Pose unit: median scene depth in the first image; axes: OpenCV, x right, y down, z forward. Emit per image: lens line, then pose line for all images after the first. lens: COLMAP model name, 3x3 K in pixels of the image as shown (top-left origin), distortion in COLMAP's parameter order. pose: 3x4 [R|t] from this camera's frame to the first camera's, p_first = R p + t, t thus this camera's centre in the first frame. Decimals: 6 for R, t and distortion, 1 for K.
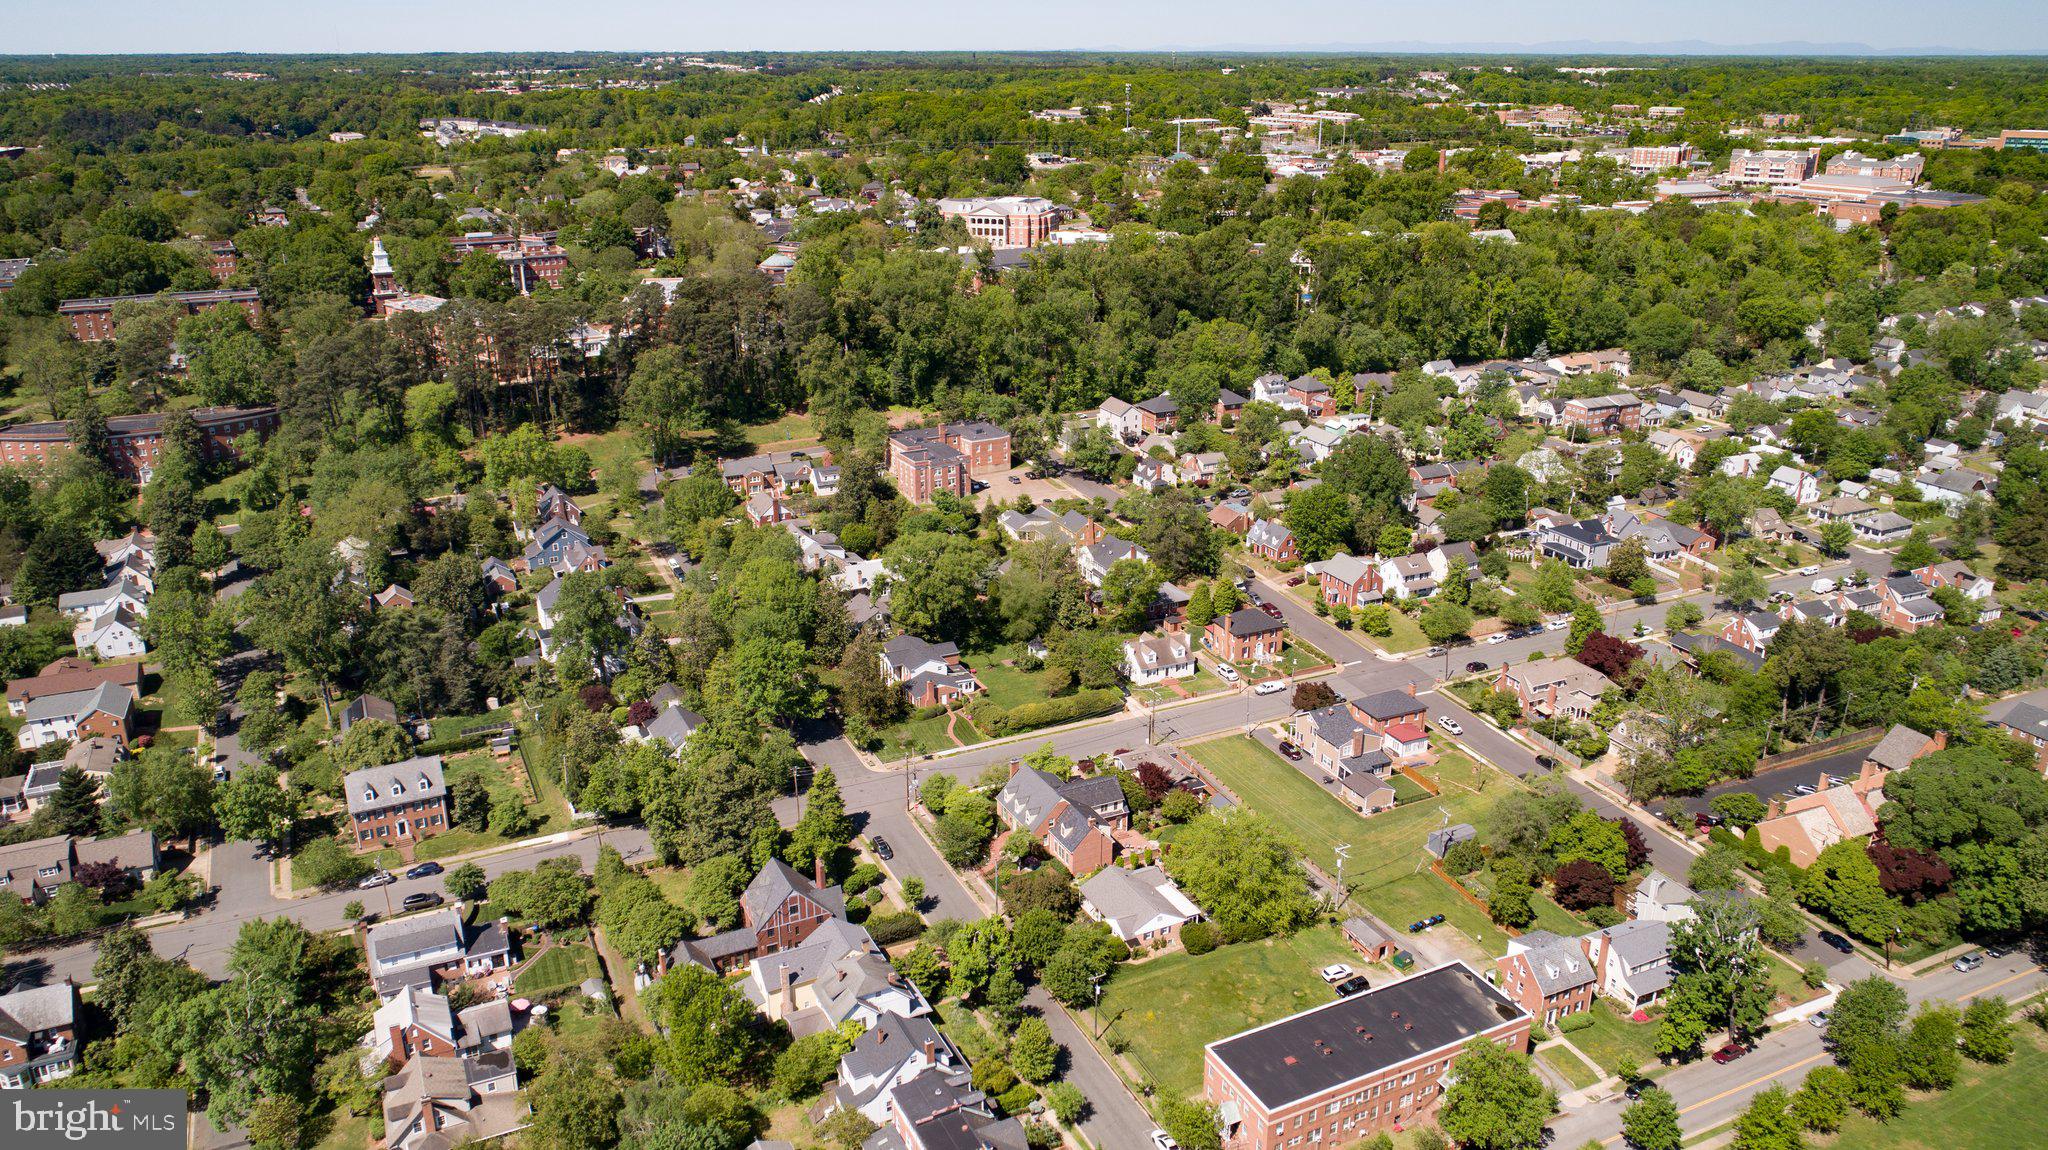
lens RADIAL K [[1448.3, 0, 1019.0], [0, 1448.3, 571.3], [0, 0, 1]] dist [-0.021941, 0.021579]
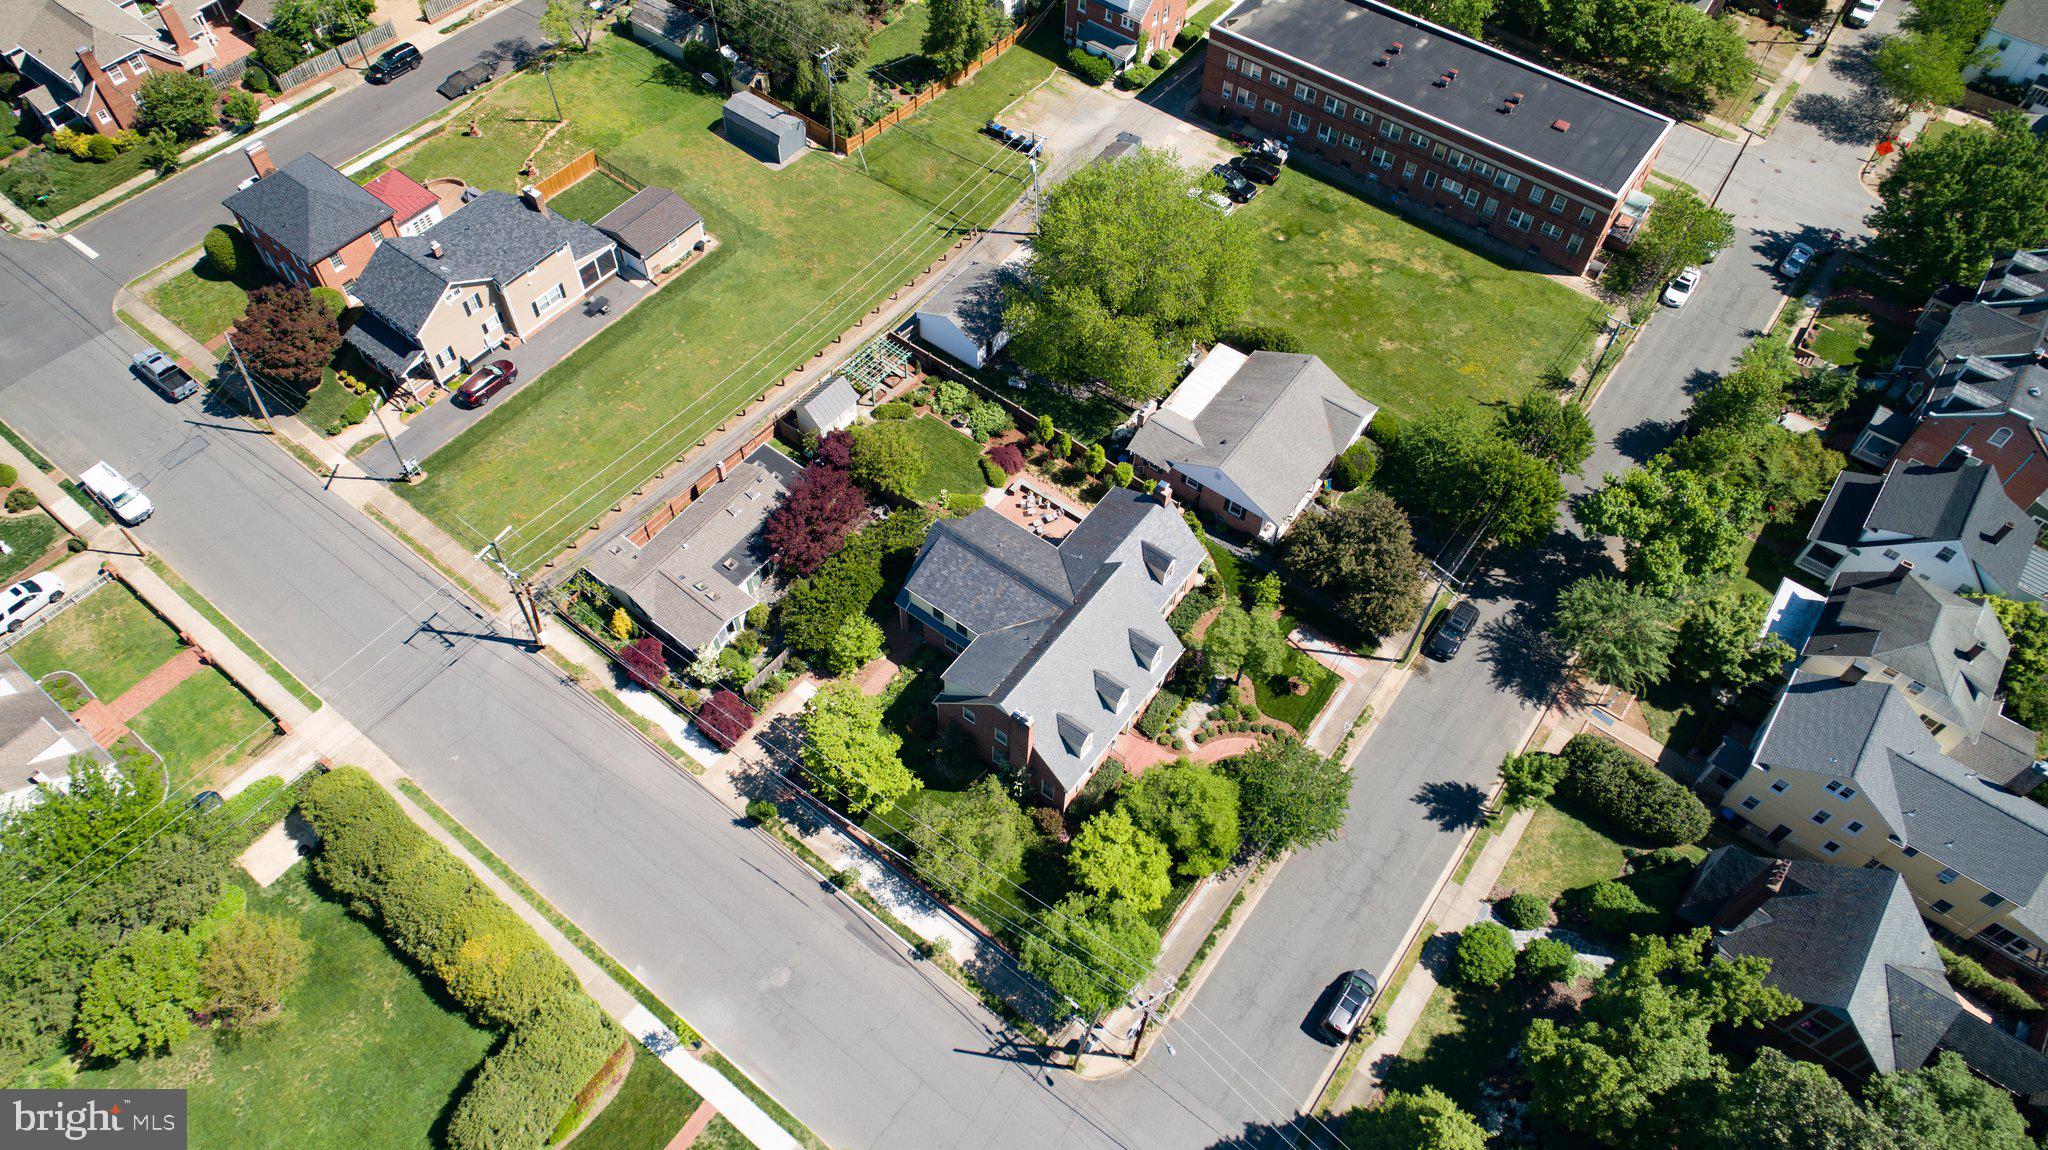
lens RADIAL K [[1384.3, 0, 1020.7], [0, 1384.3, 572.2], [0, 0, 1]] dist [-0.015522, 0.013090]
pose [[-0.460496, -0.728690, 0.506907, -0.123358], [0.279098, 0.423239, 0.861959, -0.147176], [-0.842644, 0.538405, 0.008476, 0.804719]]
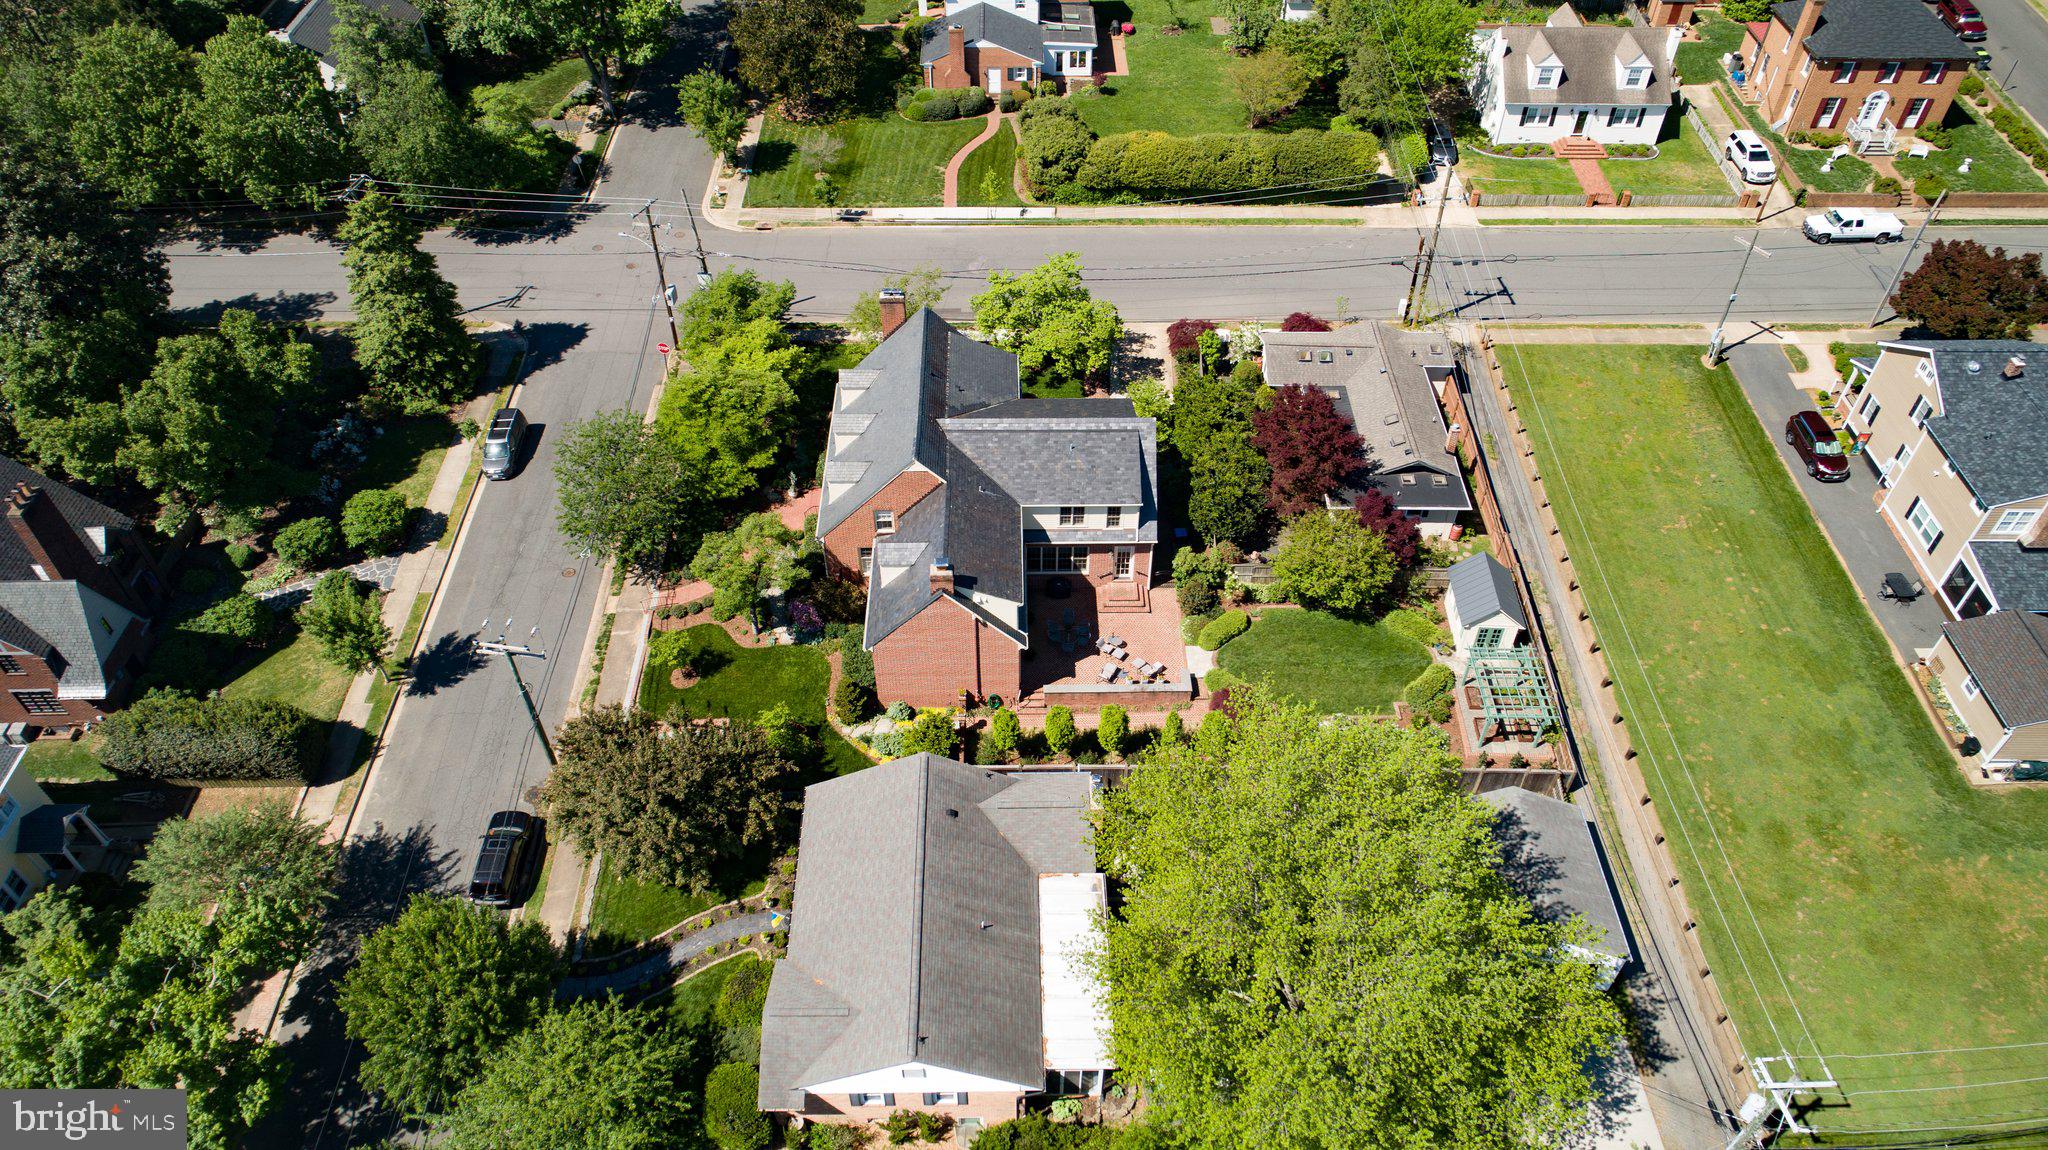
lens RADIAL K [[1384.3, 0, 1020.7], [0, 1384.3, 572.2], [0, 0, 1]] dist [-0.015522, 0.013090]
pose [[0.902527, 0.302454, -0.306539, 0.116706], [-0.144002, 0.882825, 0.447082, 0.032812], [0.405843, -0.359361, 0.840328, 0.591656]]
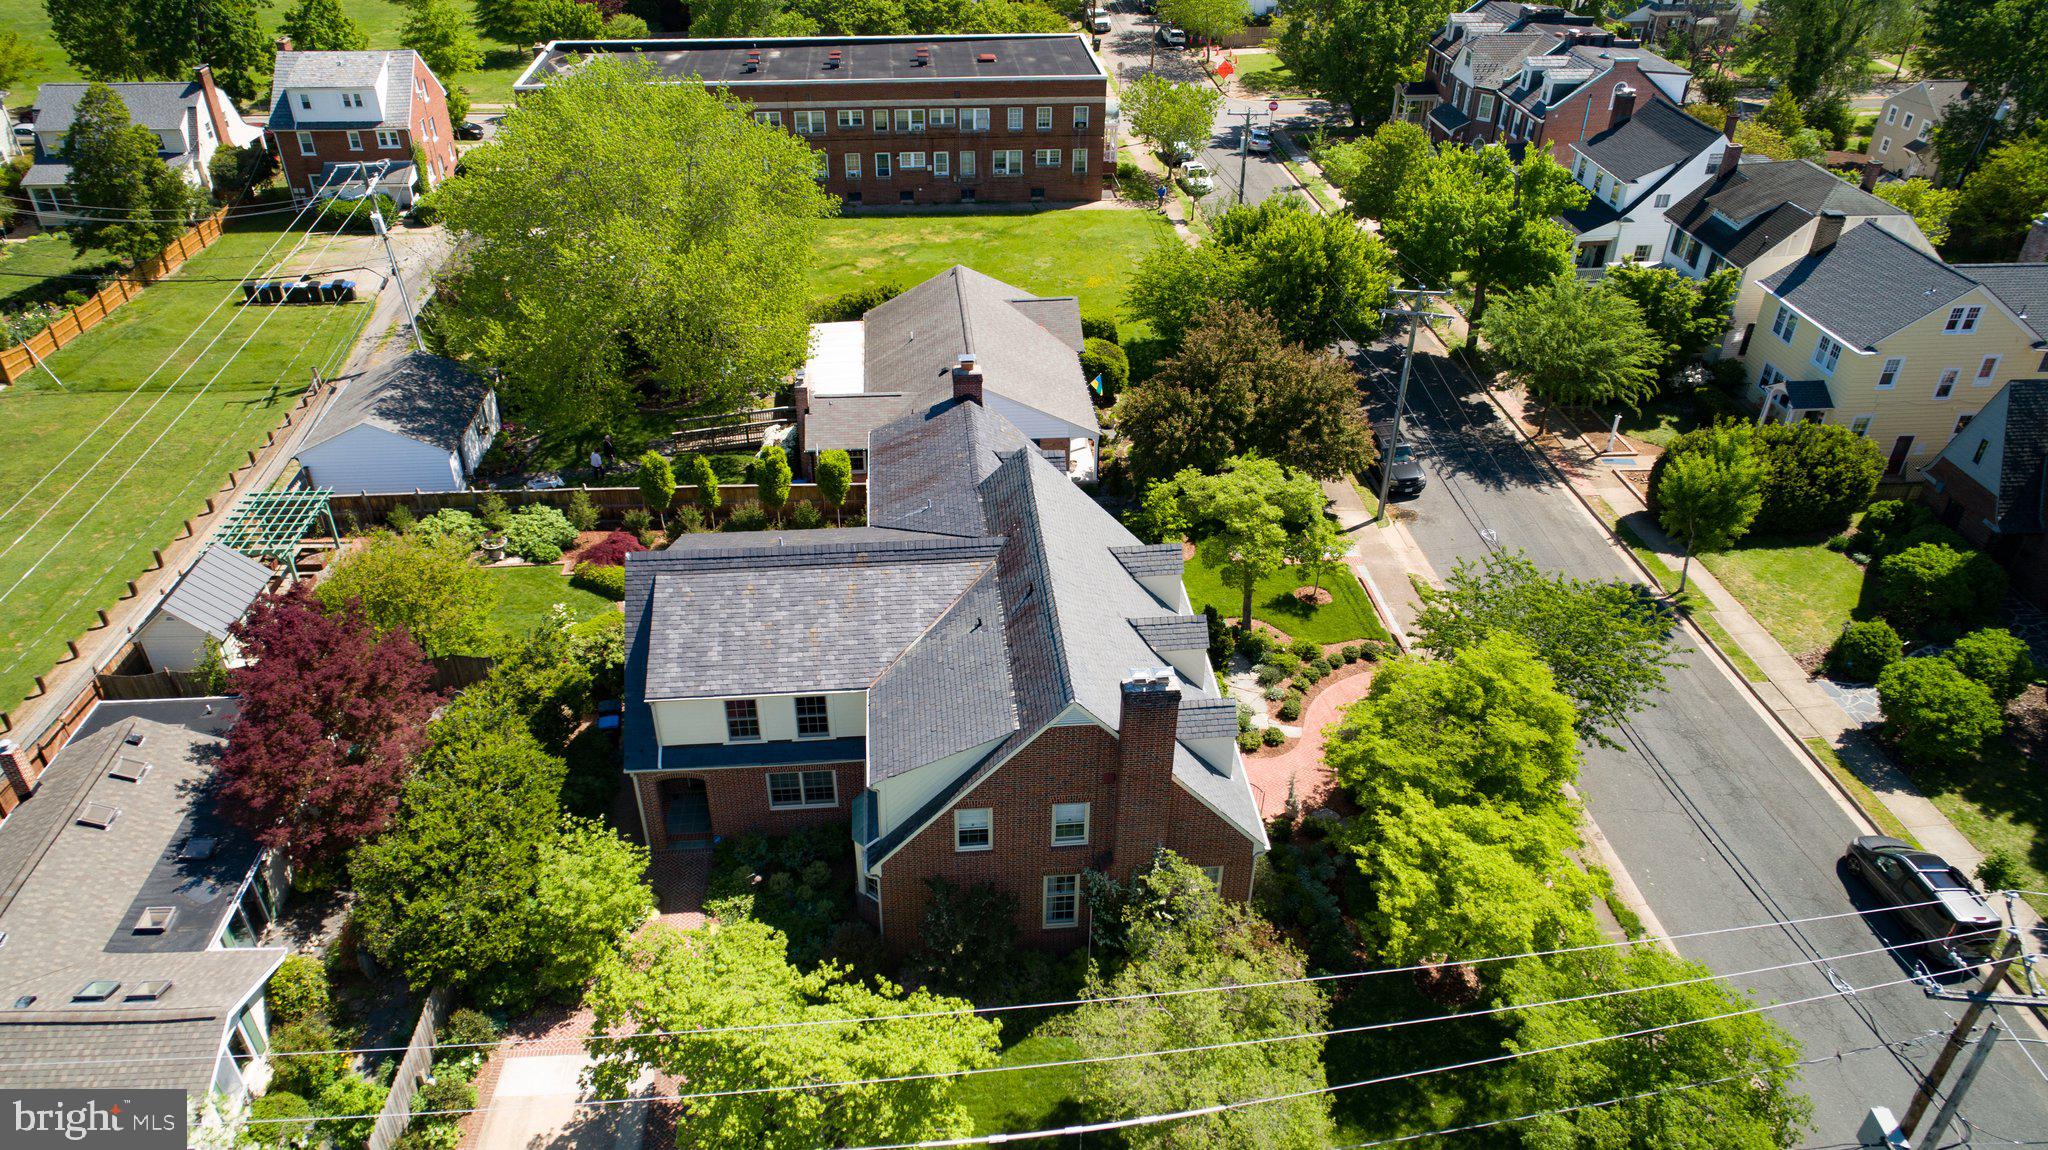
lens RADIAL K [[1384.3, 0, 1020.7], [0, 1384.3, 572.2], [0, 0, 1]] dist [-0.015522, 0.013090]
pose [[-0.932671, -0.204452, 0.297193, -0.024714], [0.115581, 0.611061, 0.783100, 0.011050], [-0.341709, 0.764724, -0.546289, 0.881847]]
